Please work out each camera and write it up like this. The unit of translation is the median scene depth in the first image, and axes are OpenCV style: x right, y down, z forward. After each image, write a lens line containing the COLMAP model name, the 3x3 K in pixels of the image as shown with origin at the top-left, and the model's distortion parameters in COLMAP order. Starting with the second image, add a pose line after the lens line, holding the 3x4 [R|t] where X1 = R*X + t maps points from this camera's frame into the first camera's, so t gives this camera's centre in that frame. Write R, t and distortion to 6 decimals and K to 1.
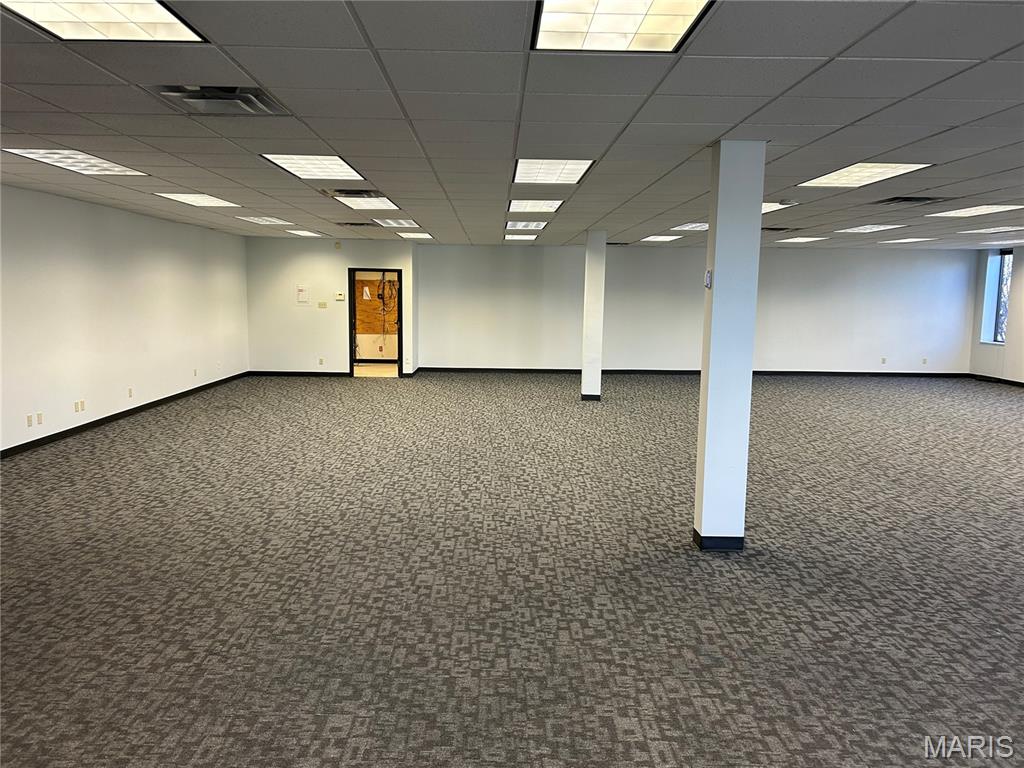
lens RADIAL K [[775.0, 0, 503.6], [0, 775.0, 386.5], [0, 0, 1]] dist [0.021337, -0.022376]
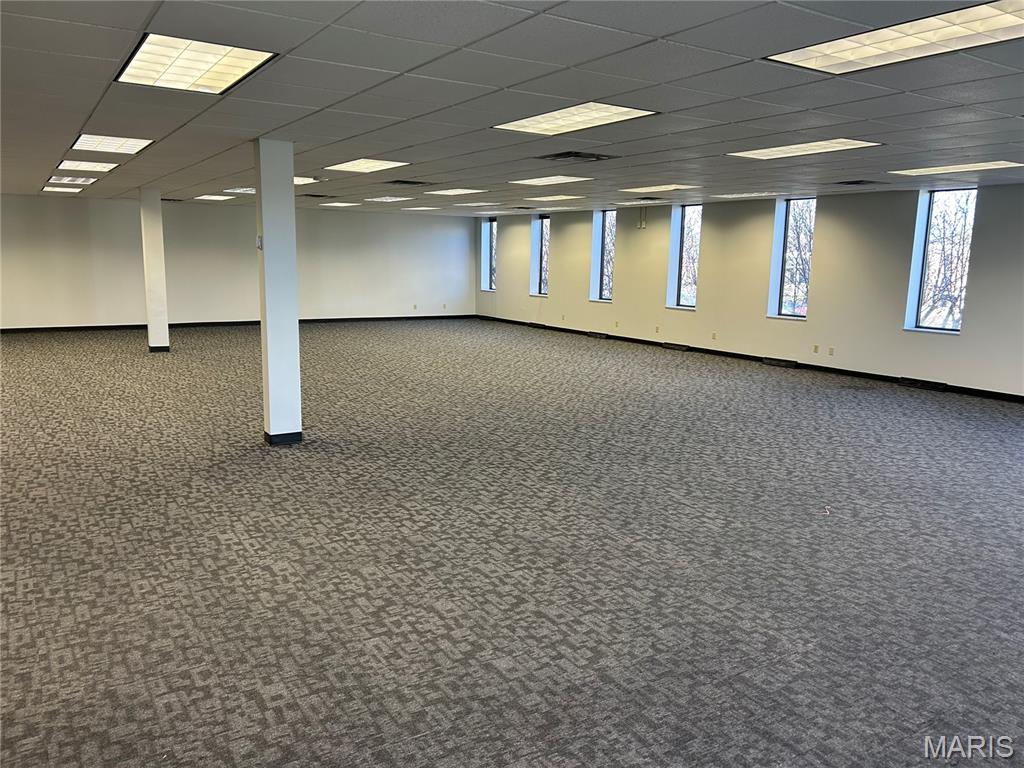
lens RADIAL K [[775.0, 0, 512.1], [0, 775.0, 393.6], [0, 0, 1]] dist [0.021337, -0.022376]
pose [[0.849648, -0.091773, 0.519304, -0.080252], [0.057607, 0.995000, 0.081588, 0.035434], [-0.524195, -0.039405, 0.850686, -0.354543]]
